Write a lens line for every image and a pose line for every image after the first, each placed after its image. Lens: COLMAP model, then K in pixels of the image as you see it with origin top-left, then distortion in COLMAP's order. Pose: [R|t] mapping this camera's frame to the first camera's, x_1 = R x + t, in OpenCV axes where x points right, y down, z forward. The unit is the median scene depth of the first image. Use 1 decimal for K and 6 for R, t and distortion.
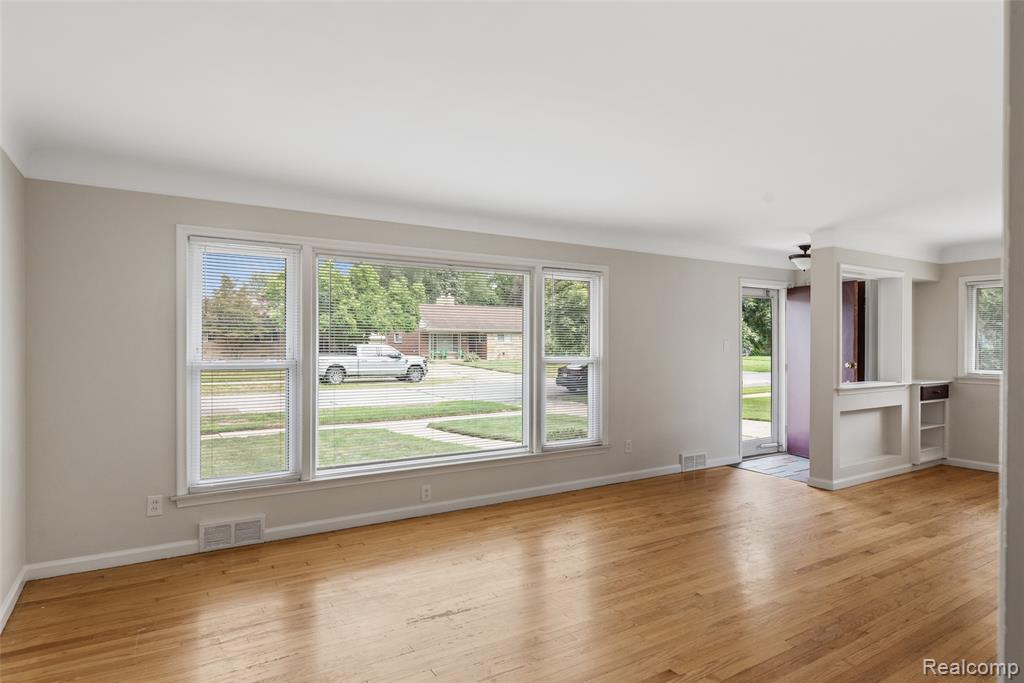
lens RADIAL K [[582.0, 0, 508.6], [0, 582.0, 343.9], [0, 0, 1]] dist [0.004914, -0.000160]
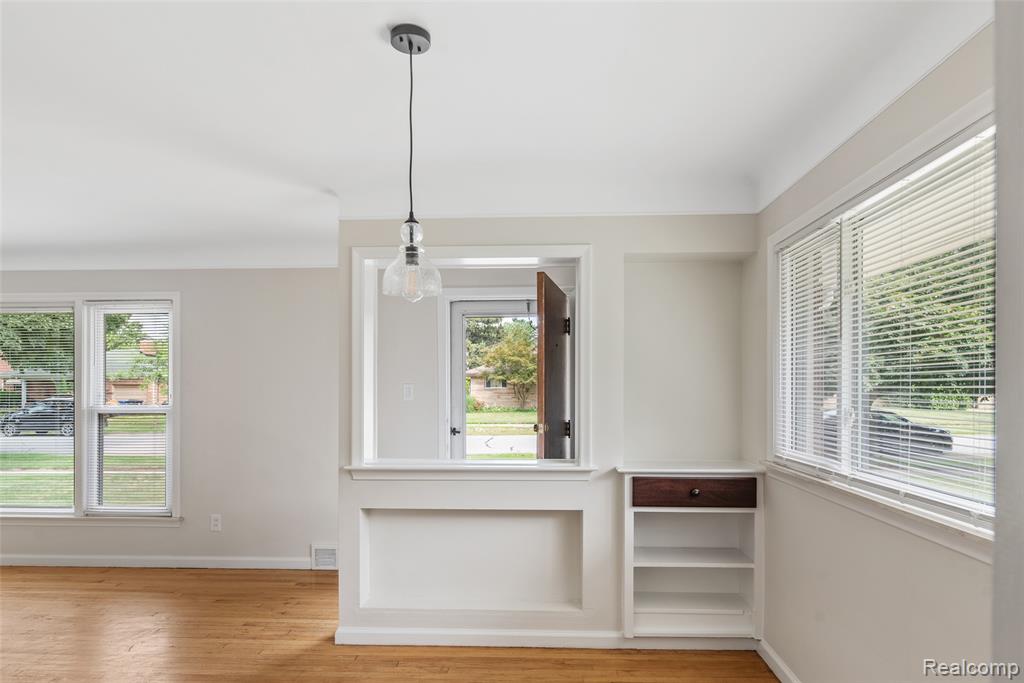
lens RADIAL K [[582.0, 0, 518.6], [0, 582.0, 389.6], [0, 0, 1]] dist [0.004914, -0.000160]
pose [[0.821231, -0.001764, -0.570594, 0.915142], [0.004759, 0.999982, 0.003758, -0.001132], [0.570577, -0.005802, 0.821224, 0.559623]]
